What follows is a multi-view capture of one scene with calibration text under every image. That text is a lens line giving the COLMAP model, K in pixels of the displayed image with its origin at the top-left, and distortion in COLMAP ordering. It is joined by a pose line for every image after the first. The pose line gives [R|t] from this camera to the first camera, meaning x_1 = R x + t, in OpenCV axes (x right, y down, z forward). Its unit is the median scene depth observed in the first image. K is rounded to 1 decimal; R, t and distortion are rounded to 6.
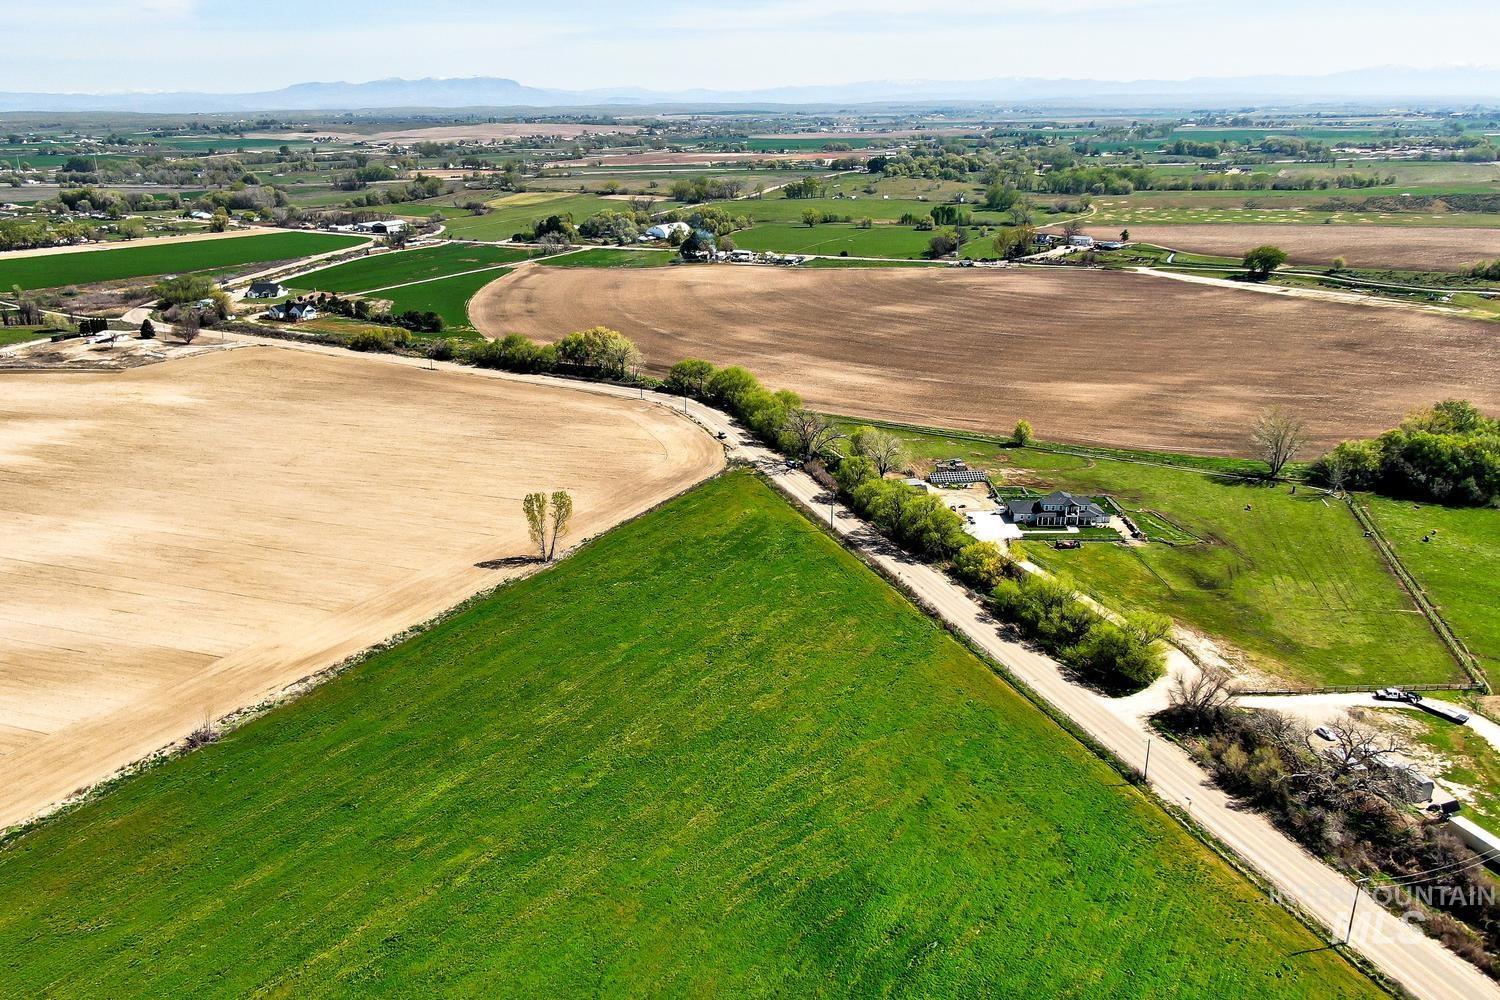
lens RADIAL K [[1142.1, 0, 727.7], [0, 1142.1, 499.0], [0, 0, 1]] dist [-0.001742, 0.007541]
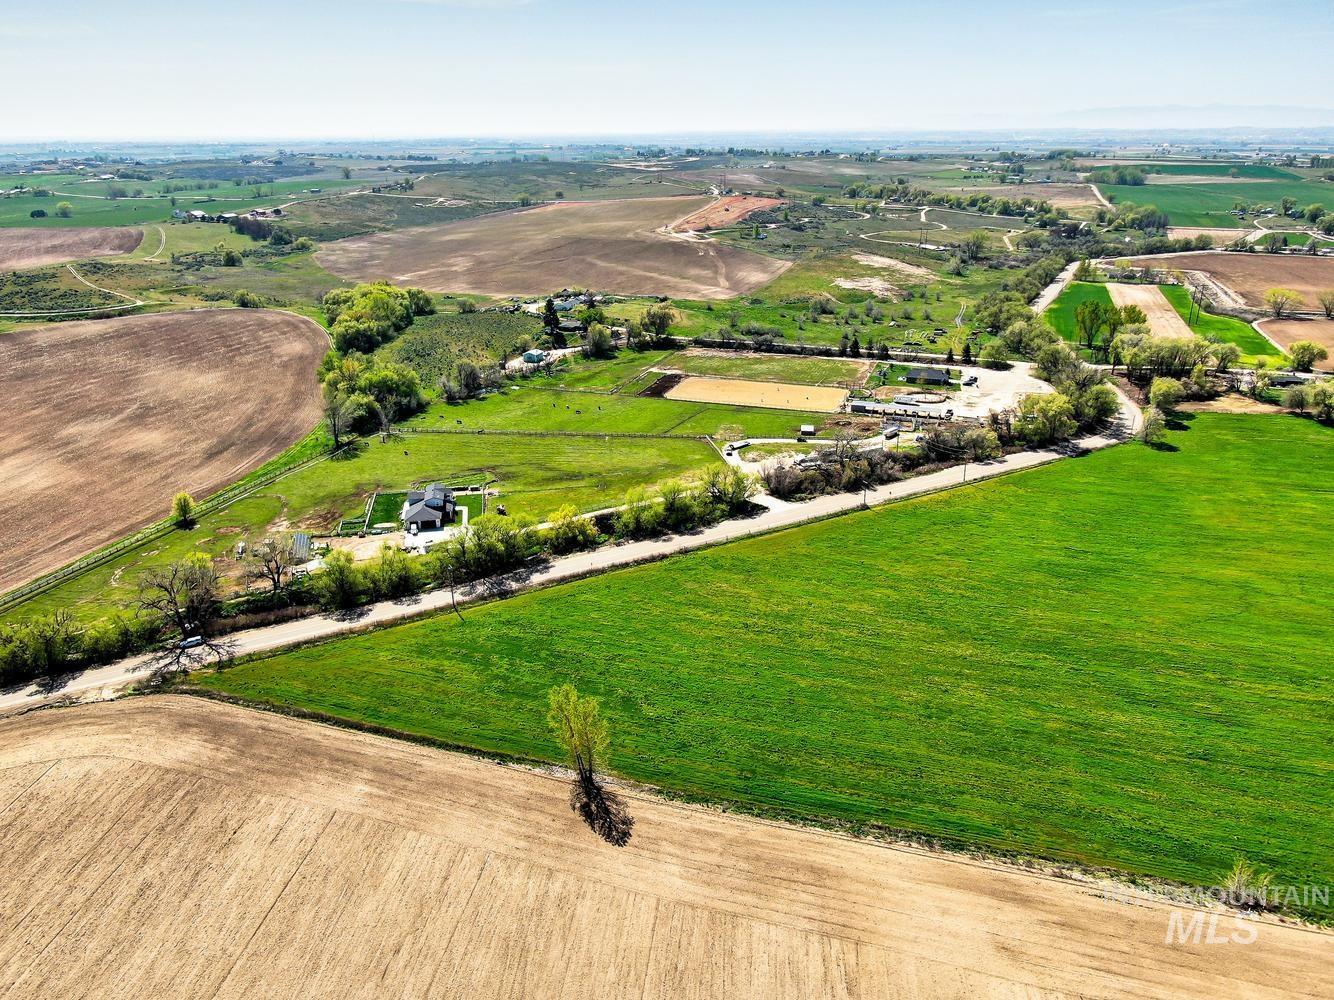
lens RADIAL K [[938.9, 0, 667.0], [0, 938.9, 500.0], [0, 0, 1]] dist [-0.010582, 0.029057]
pose [[-0.179185, -0.355741, 0.917246, -0.734481], [0.328517, 0.857185, 0.396624, -0.354039], [-0.927345, 0.372400, -0.036728, 1.060473]]
